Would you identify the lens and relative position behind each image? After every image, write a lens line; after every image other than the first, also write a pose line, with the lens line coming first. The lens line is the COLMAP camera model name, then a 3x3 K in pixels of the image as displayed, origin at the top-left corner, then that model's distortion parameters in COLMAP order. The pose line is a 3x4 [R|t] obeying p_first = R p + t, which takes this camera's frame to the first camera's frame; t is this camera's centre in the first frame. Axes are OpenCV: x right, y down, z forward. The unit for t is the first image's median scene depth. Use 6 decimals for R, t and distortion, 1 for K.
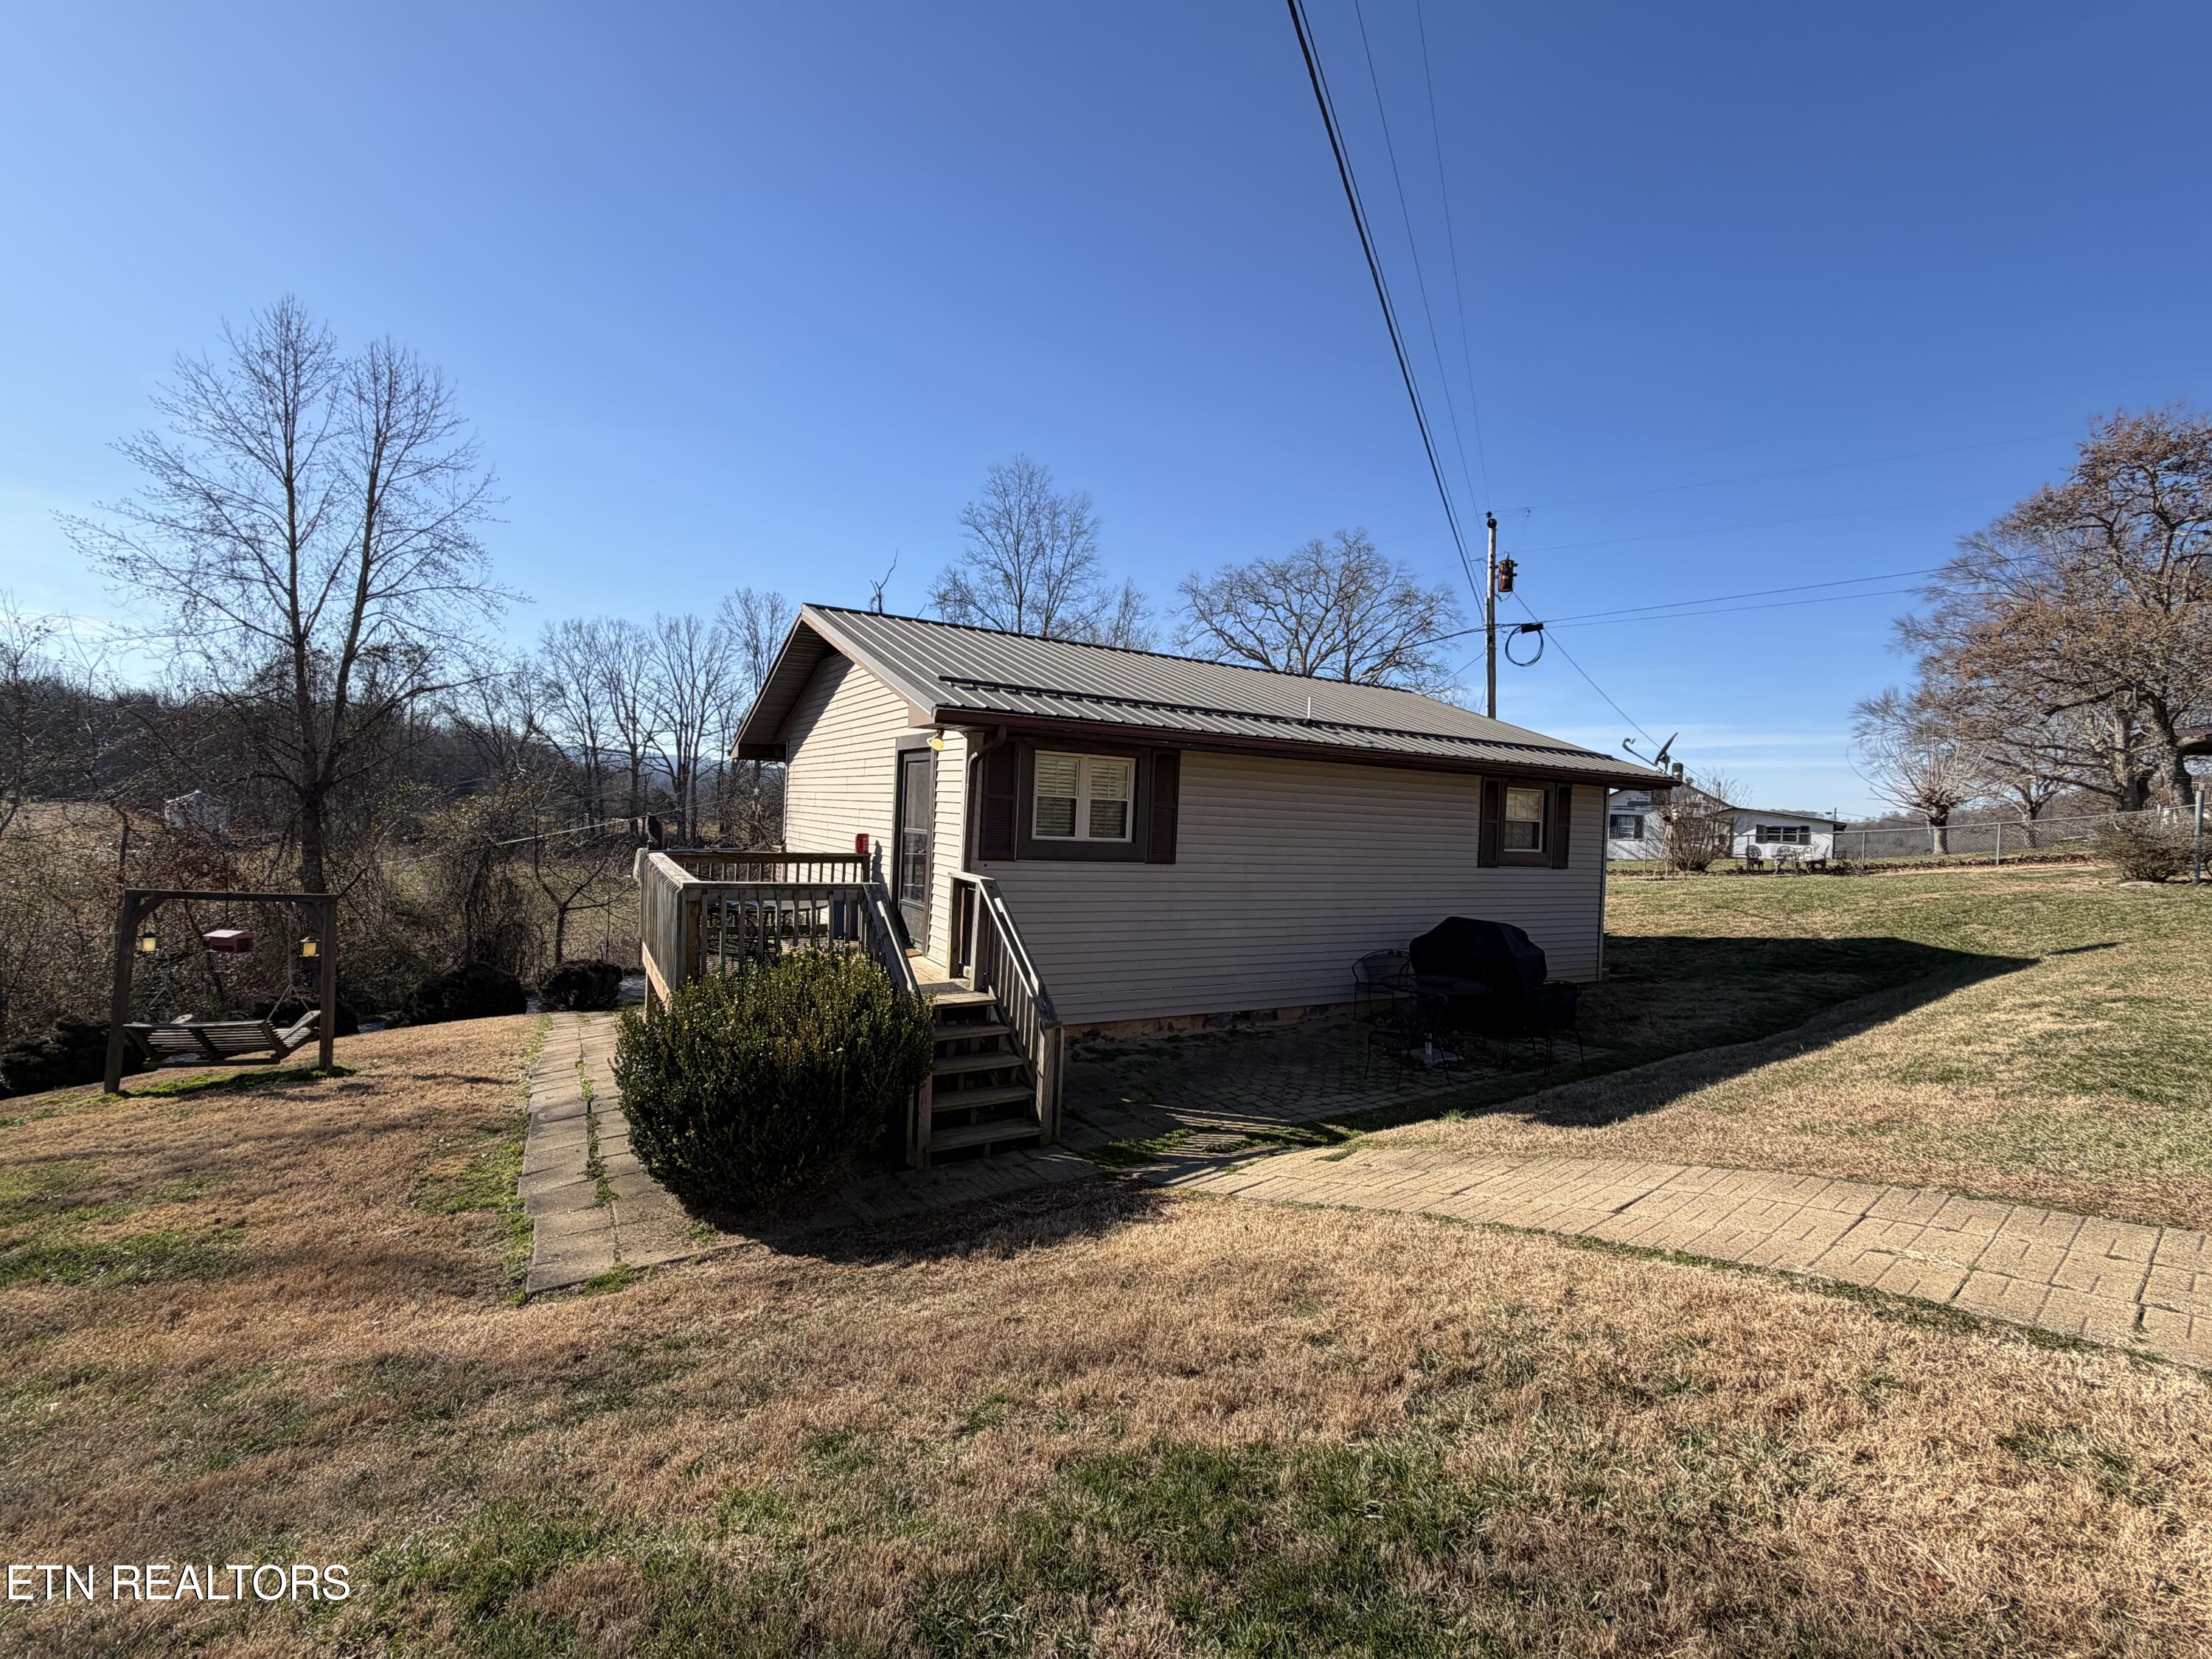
lens RADIAL K [[966.9, 0, 1106.3], [0, 966.9, 831.5], [0, 0, 1]] dist [-0.004321, 0.000303]
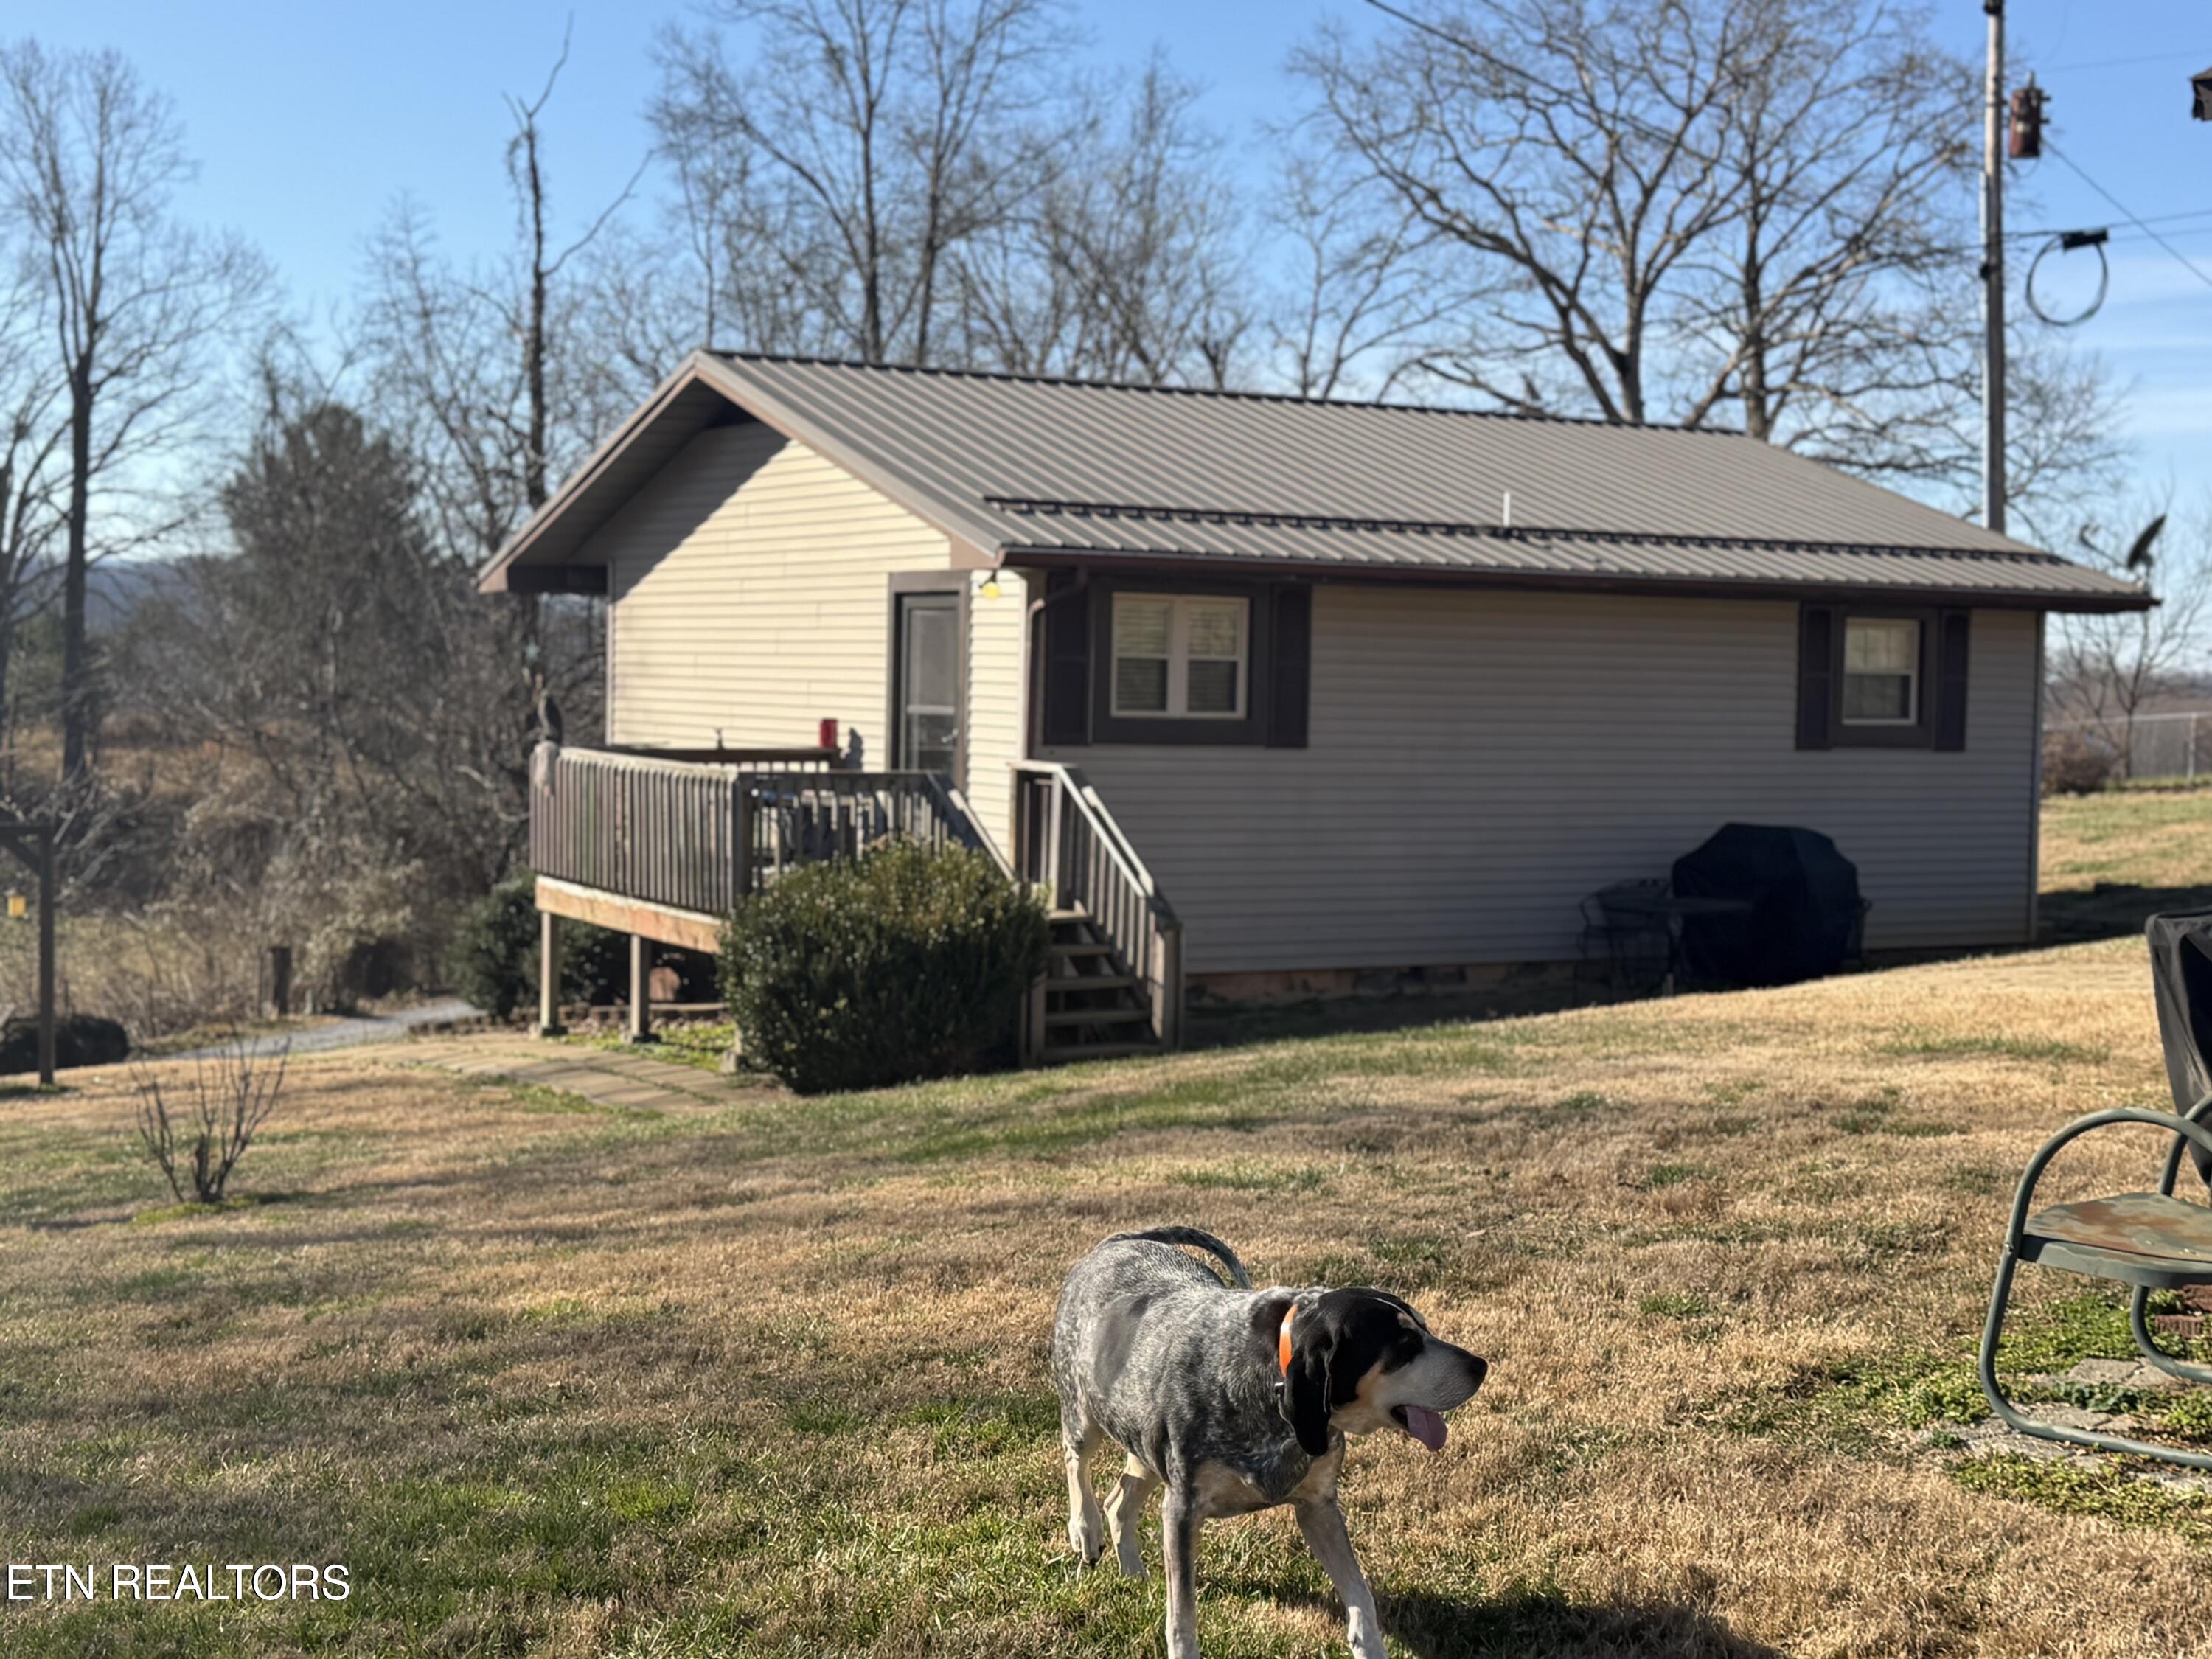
lens RADIAL K [[3039.4, 0, 1101.9], [0, 3039.4, 841.4], [0, 0, 1]] dist [0.105259, 0.000000]
pose [[0.999670, -0.023653, 0.010035, -0.080986], [0.023283, 0.999098, 0.035502, 0.015642], [-0.010865, -0.035256, 0.999319, -0.960303]]
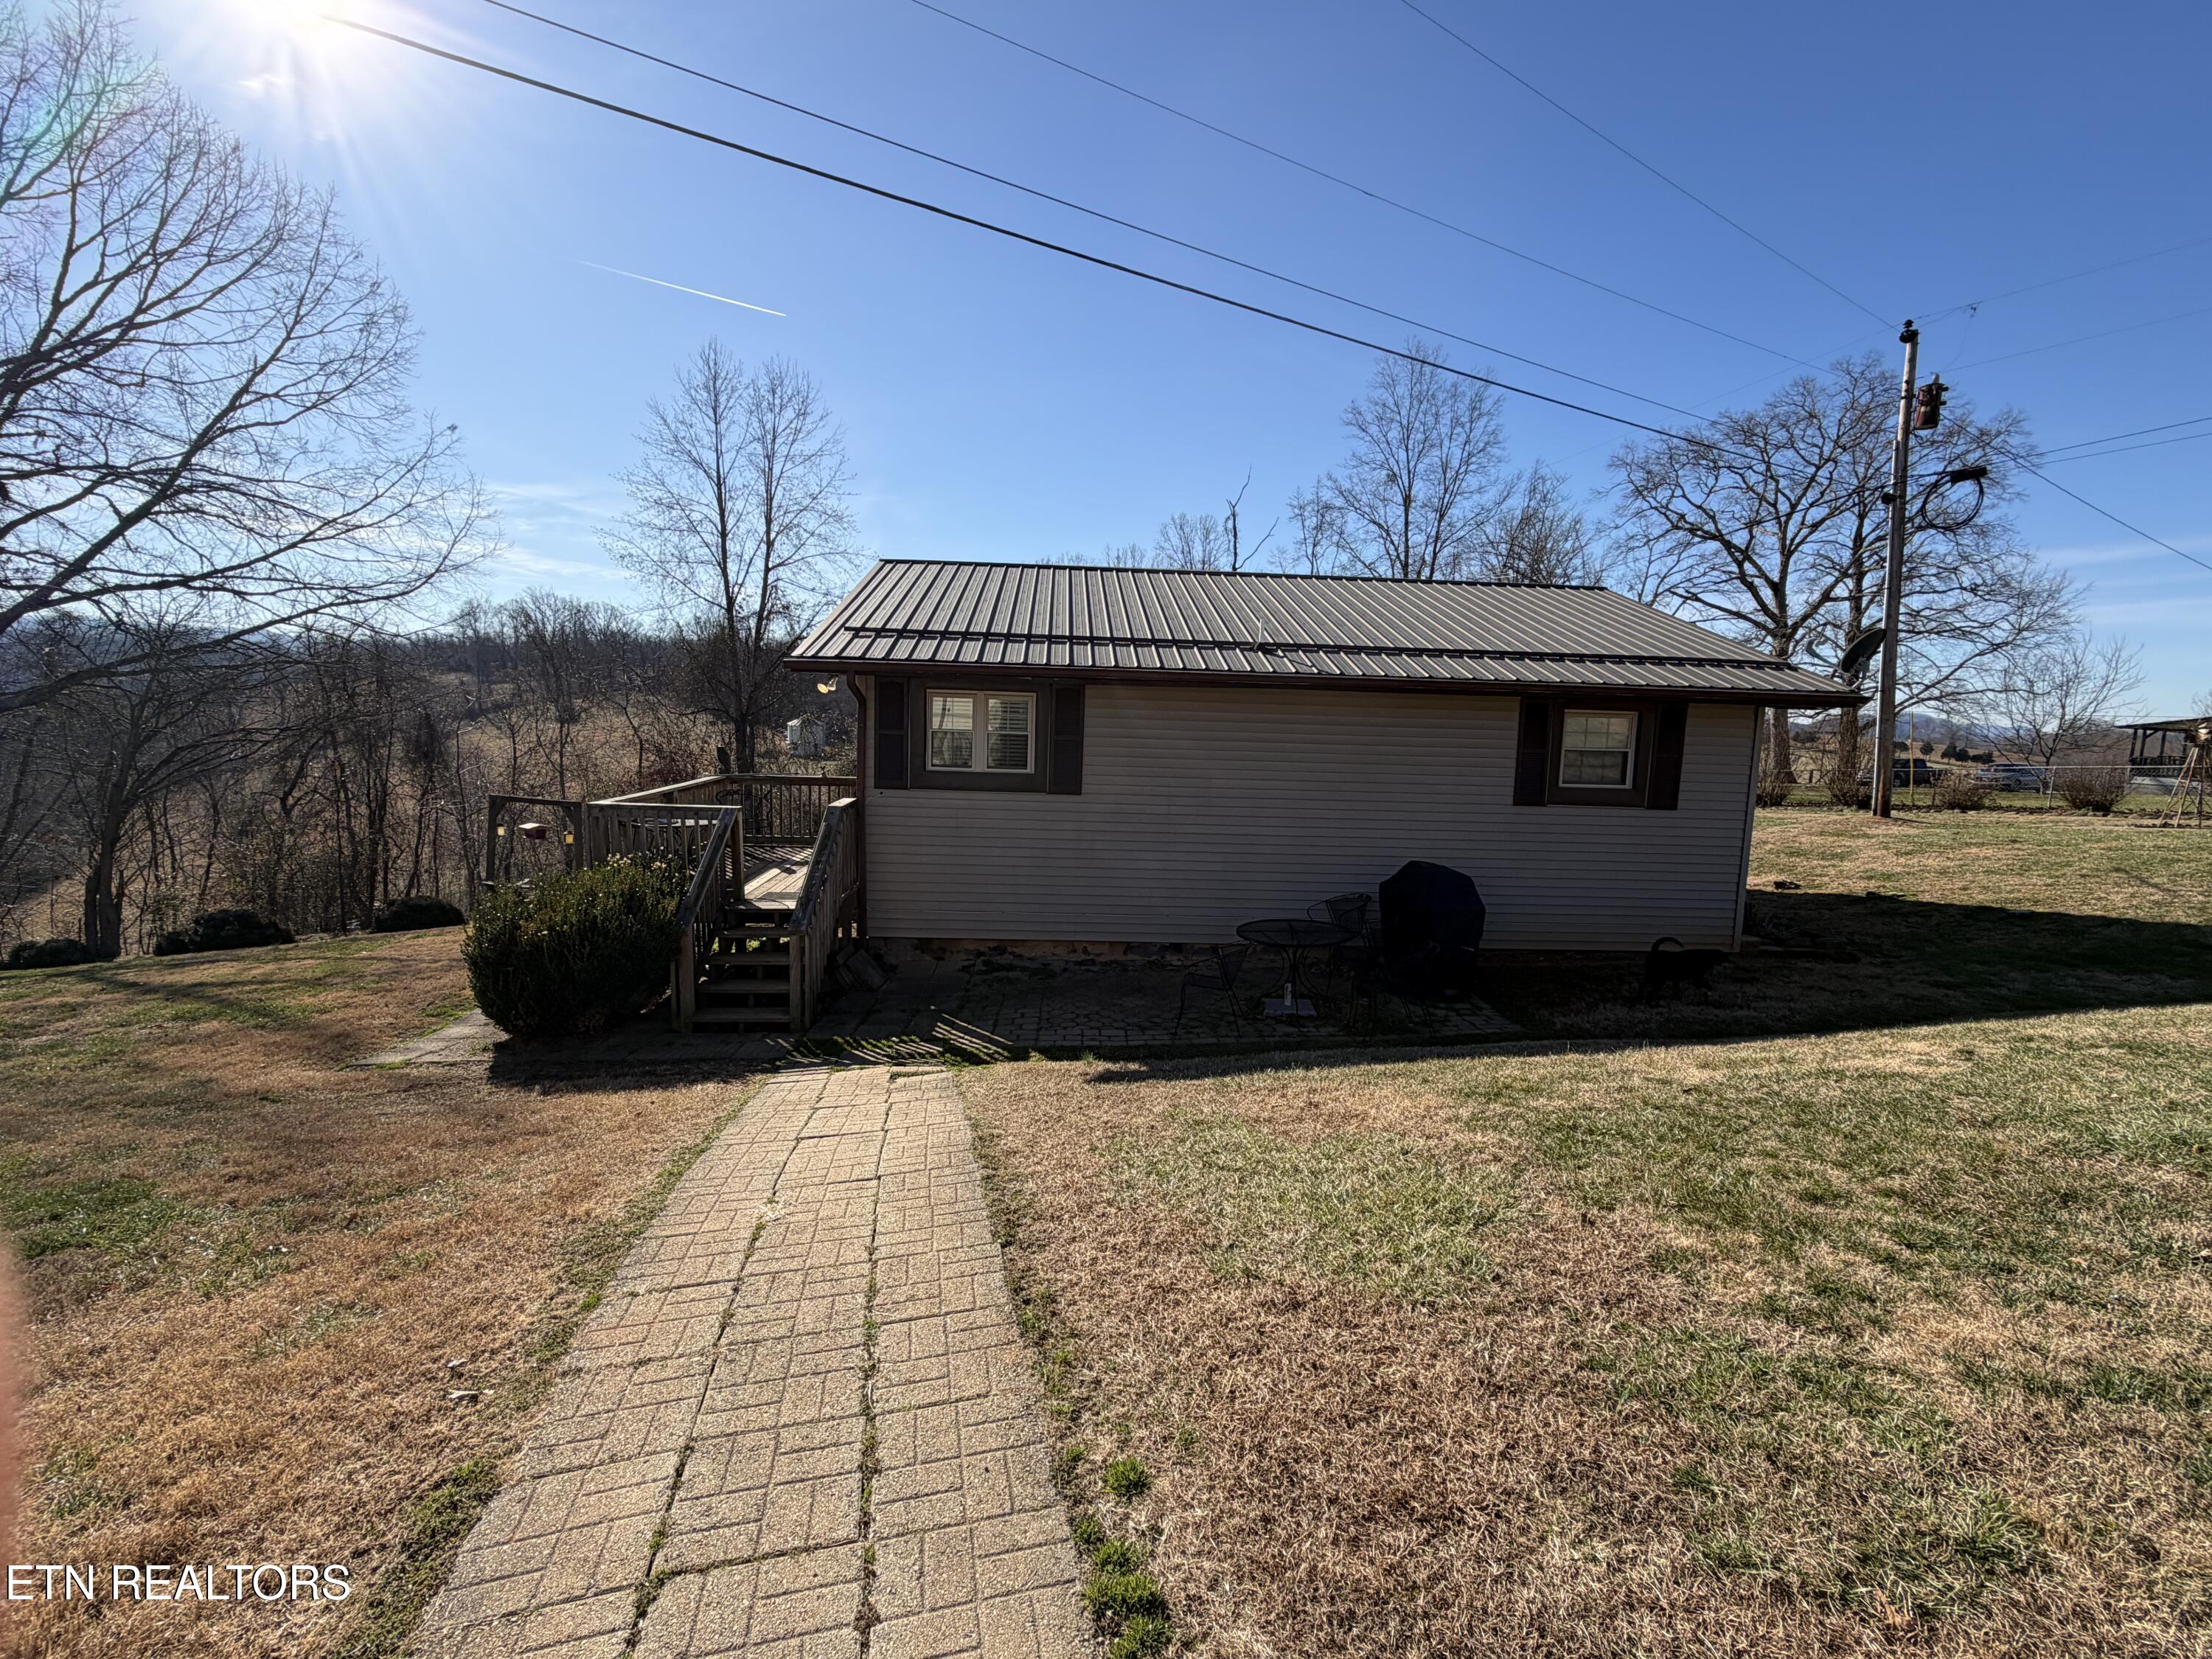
lens RADIAL K [[966.9, 0, 1104.0], [0, 966.9, 828.0], [0, 0, 1]] dist [-0.004321, 0.000303]
pose [[0.884926, 0.040712, -0.463948, 0.464458], [-0.000788, 0.996301, 0.085924, -0.016306], [0.465730, -0.075671, 0.881685, 0.078432]]
